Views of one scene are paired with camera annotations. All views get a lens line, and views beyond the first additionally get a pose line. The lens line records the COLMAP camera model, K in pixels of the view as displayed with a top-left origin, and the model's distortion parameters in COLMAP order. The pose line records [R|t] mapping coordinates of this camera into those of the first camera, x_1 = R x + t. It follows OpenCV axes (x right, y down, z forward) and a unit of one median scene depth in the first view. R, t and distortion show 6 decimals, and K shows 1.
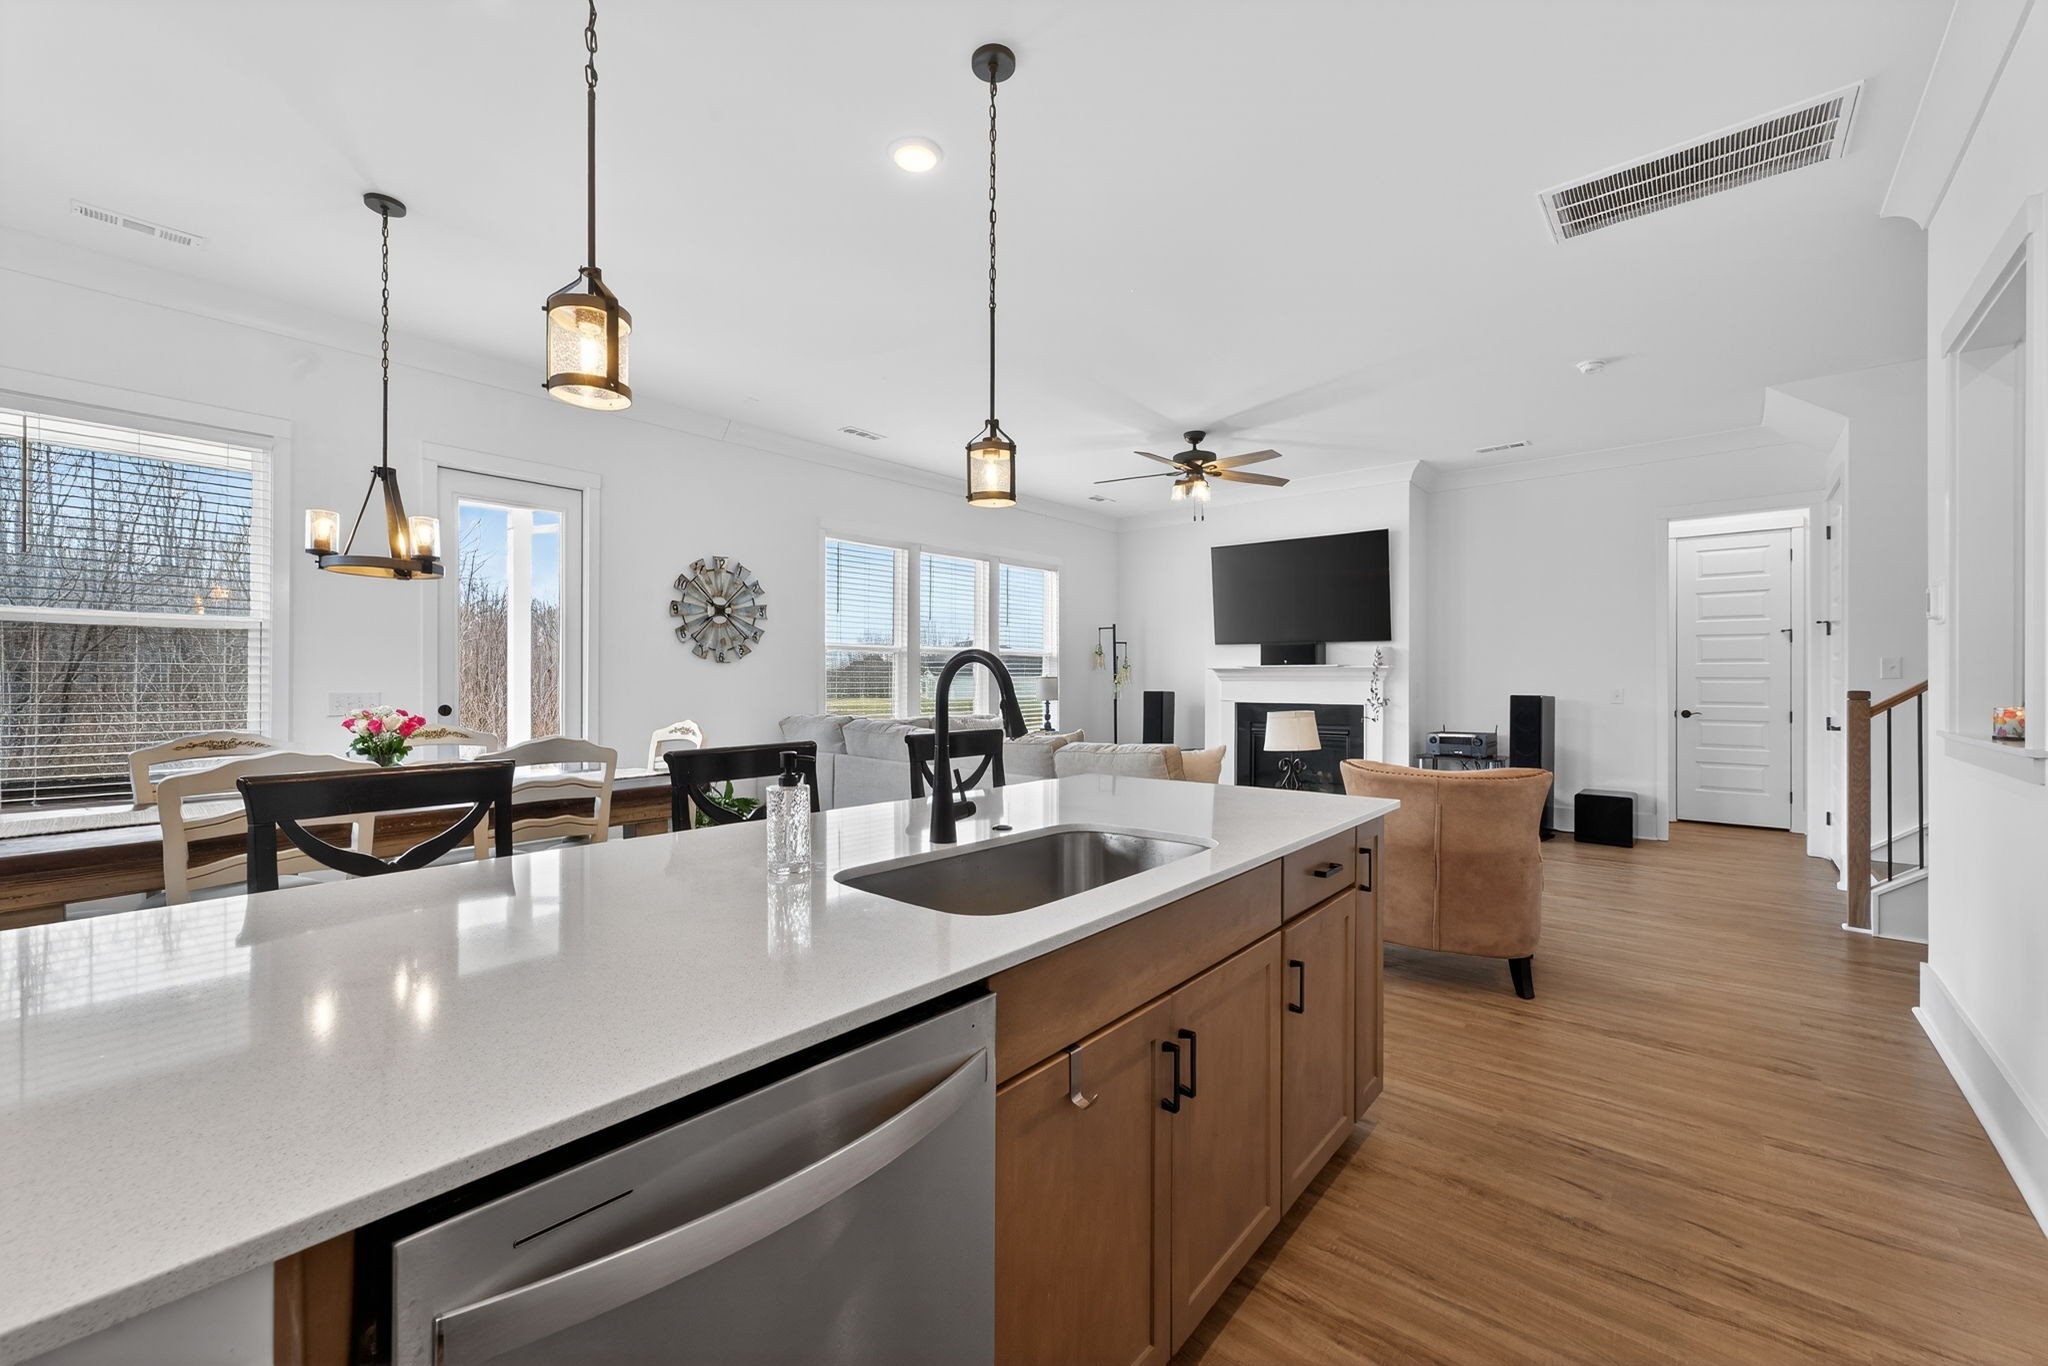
lens RADIAL K [[809.8, 0, 1020.8], [0, 809.8, 675.4], [0, 0, 1]] dist [0.020219, 0.000033]
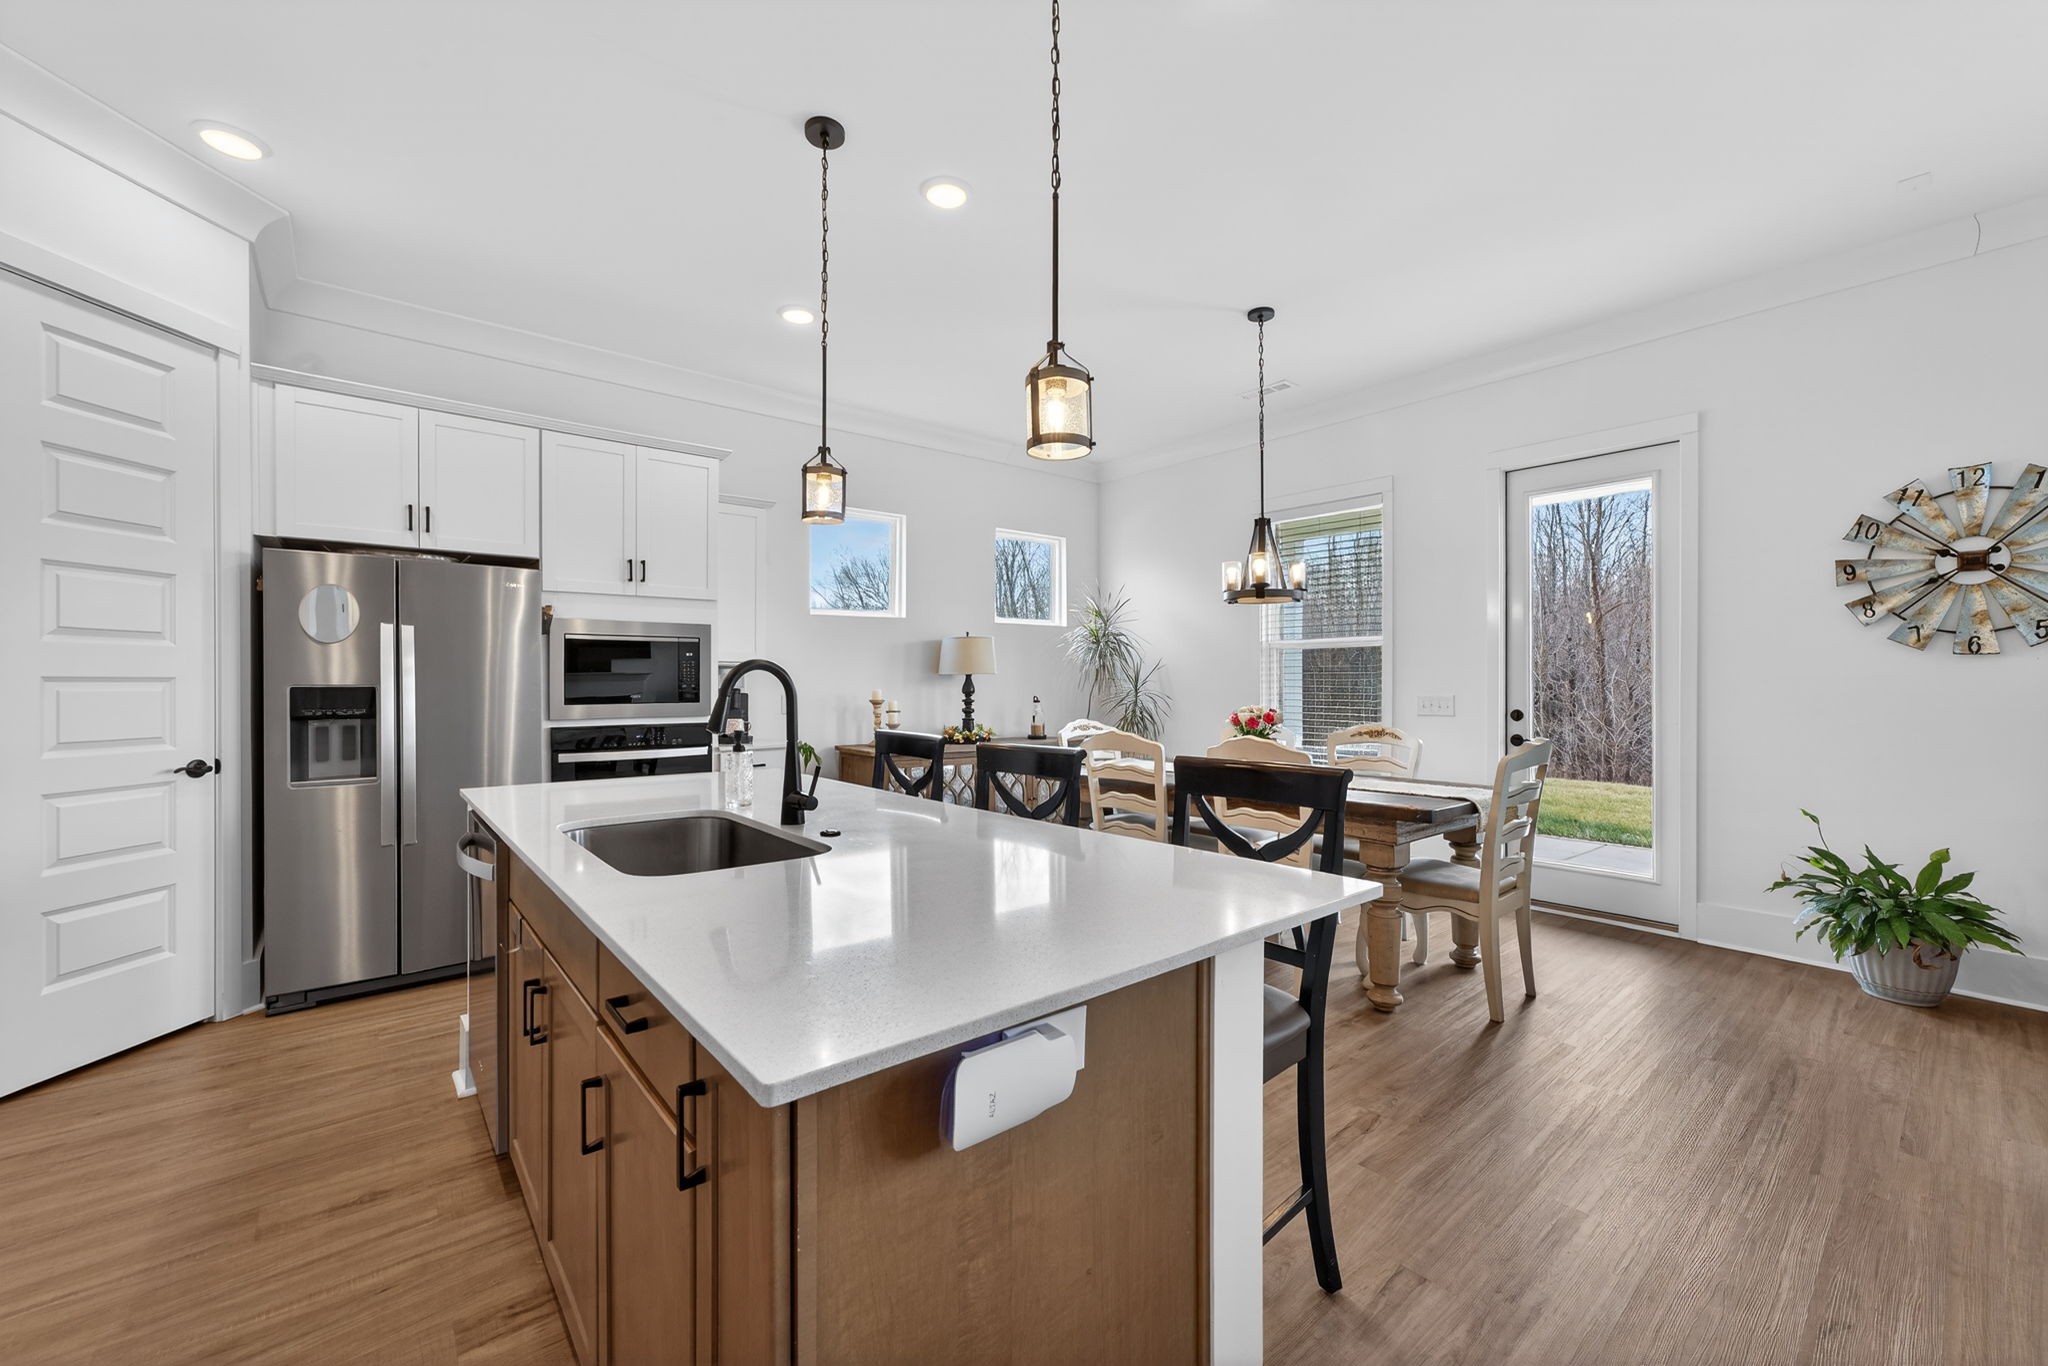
lens RADIAL K [[831.3, 0, 1016.6], [0, 831.3, 676.6], [0, 0, 1]] dist [-0.002648, -0.000224]
pose [[-0.166707, -0.009991, -0.985956, 0.378853], [0.004415, 0.999931, -0.010879, 0.003477], [0.985997, -0.006167, -0.166651, 0.564770]]
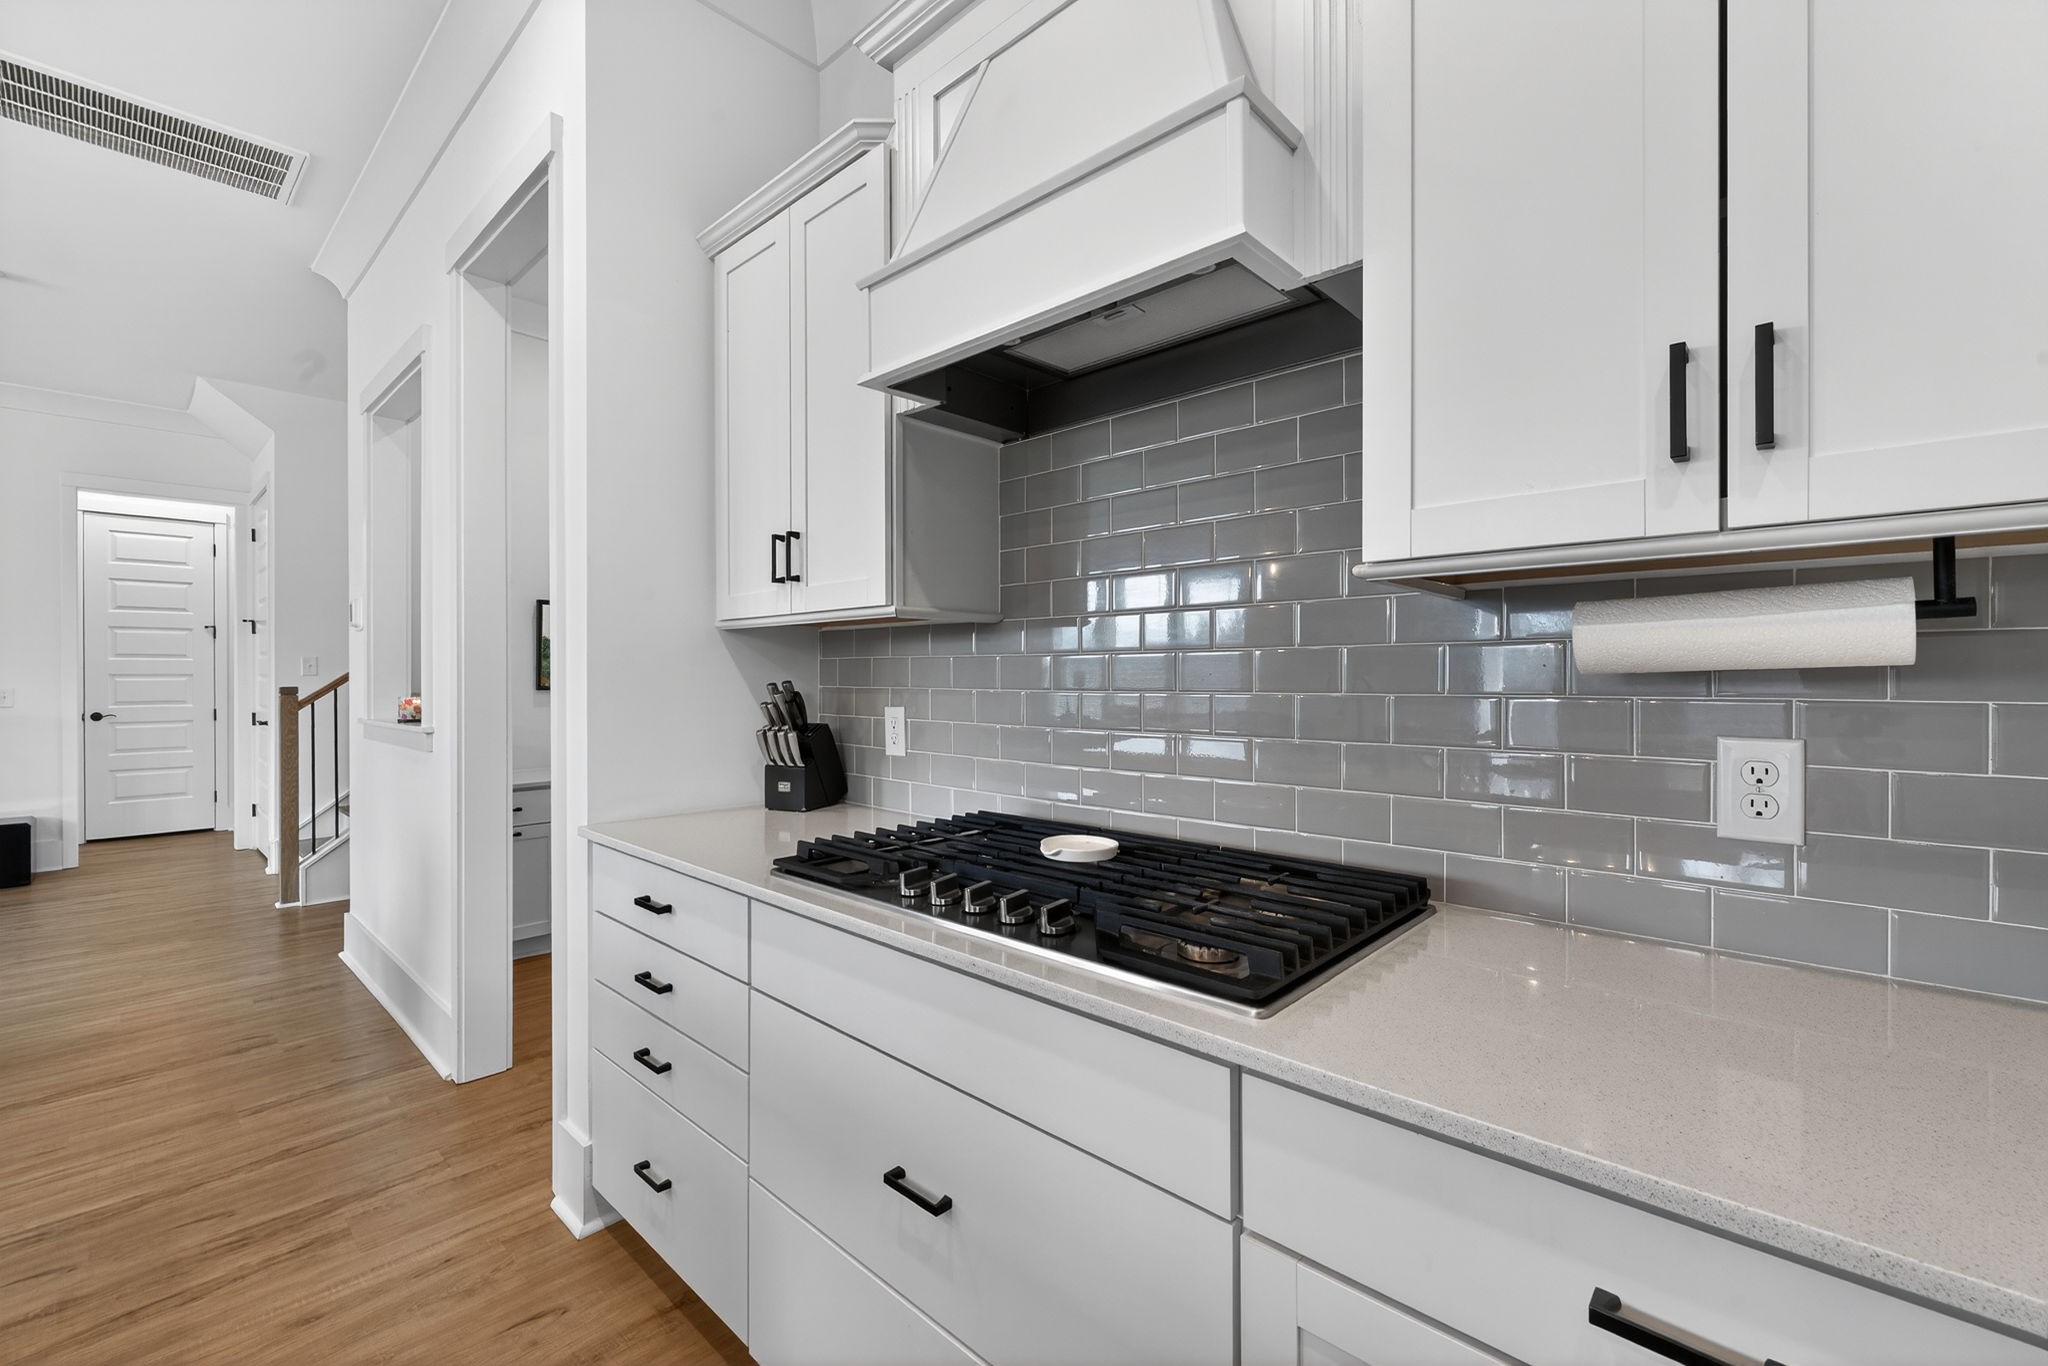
lens RADIAL K [[864.3, 0, 1023.7], [0, 864.3, 674.9], [0, 0, 1]] dist [0.013017, -0.000132]
pose [[0.047341, 0.002071, 0.998877, -0.094853], [-0.004474, 0.999988, -0.001861, 0.000674], [-0.998869, -0.004381, 0.047350, -0.024553]]
